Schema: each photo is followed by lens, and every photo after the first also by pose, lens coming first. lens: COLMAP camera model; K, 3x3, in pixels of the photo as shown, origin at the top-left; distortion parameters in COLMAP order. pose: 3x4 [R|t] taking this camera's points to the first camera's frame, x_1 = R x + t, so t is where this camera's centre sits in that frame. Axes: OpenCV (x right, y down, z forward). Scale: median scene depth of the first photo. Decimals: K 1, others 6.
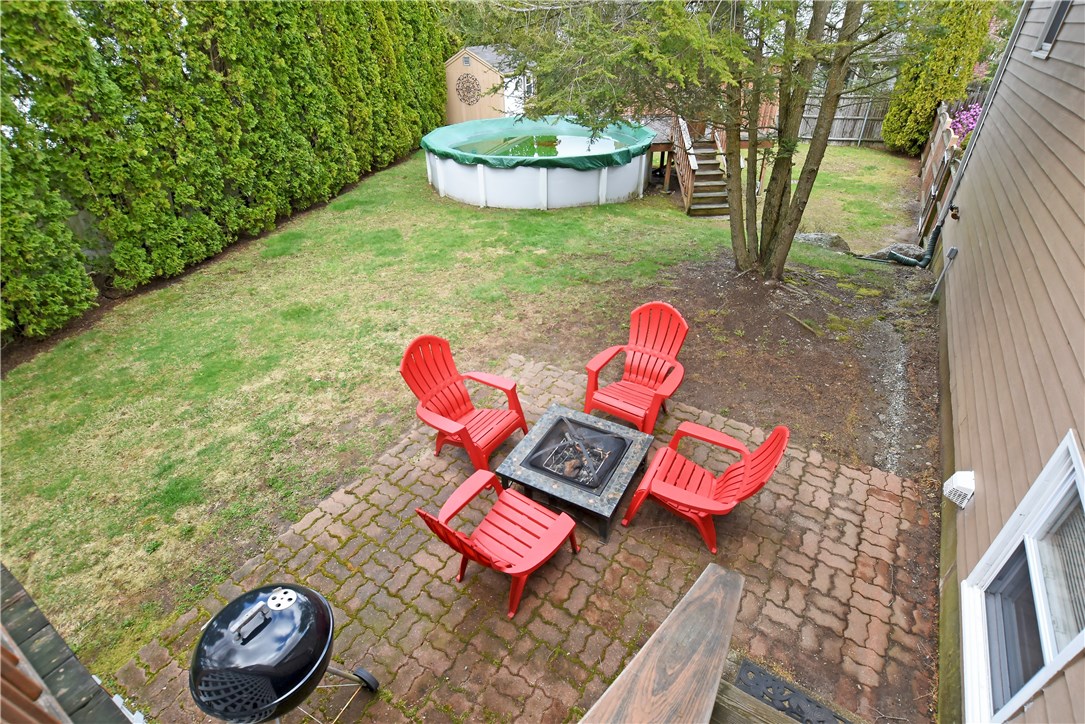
lens RADIAL K [[523.6, 0, 548.2], [0, 523.6, 365.3], [0, 0, 1]] dist [-0.029612, 0.000944]
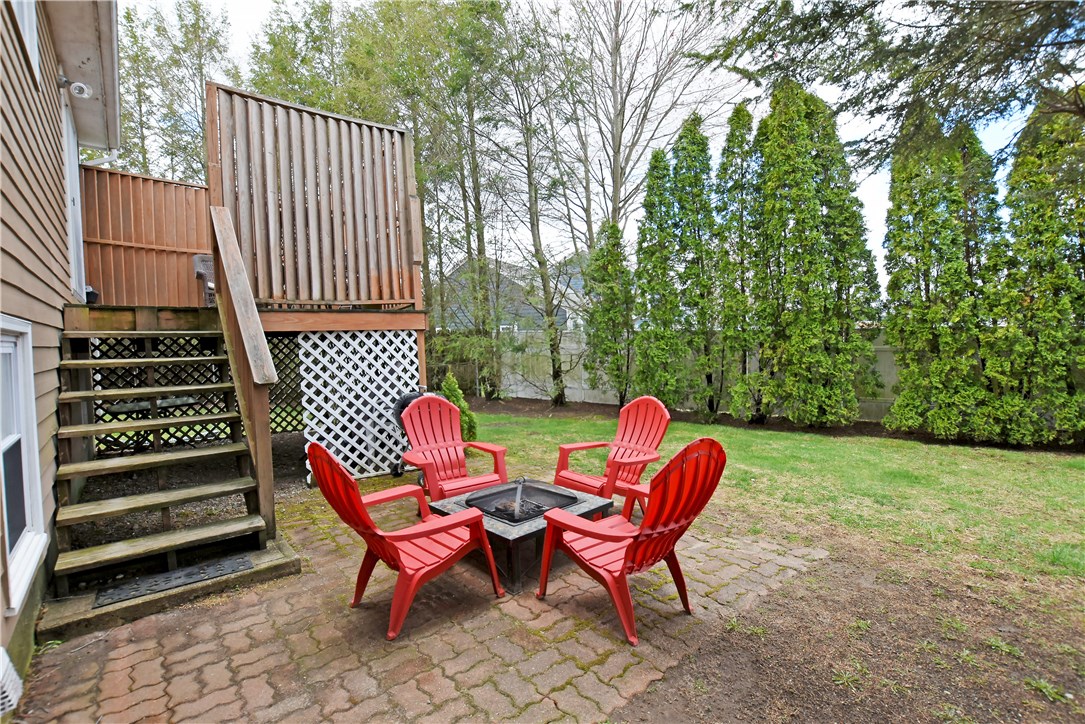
lens RADIAL K [[523.6, 0, 548.2], [0, 523.6, 365.3], [0, 0, 1]] dist [-0.029612, 0.000944]
pose [[-0.324006, 0.051888, -0.944631, 0.909477], [-0.509762, 0.831571, 0.220525, -0.258589], [0.796971, 0.552989, -0.242984, 1.171691]]
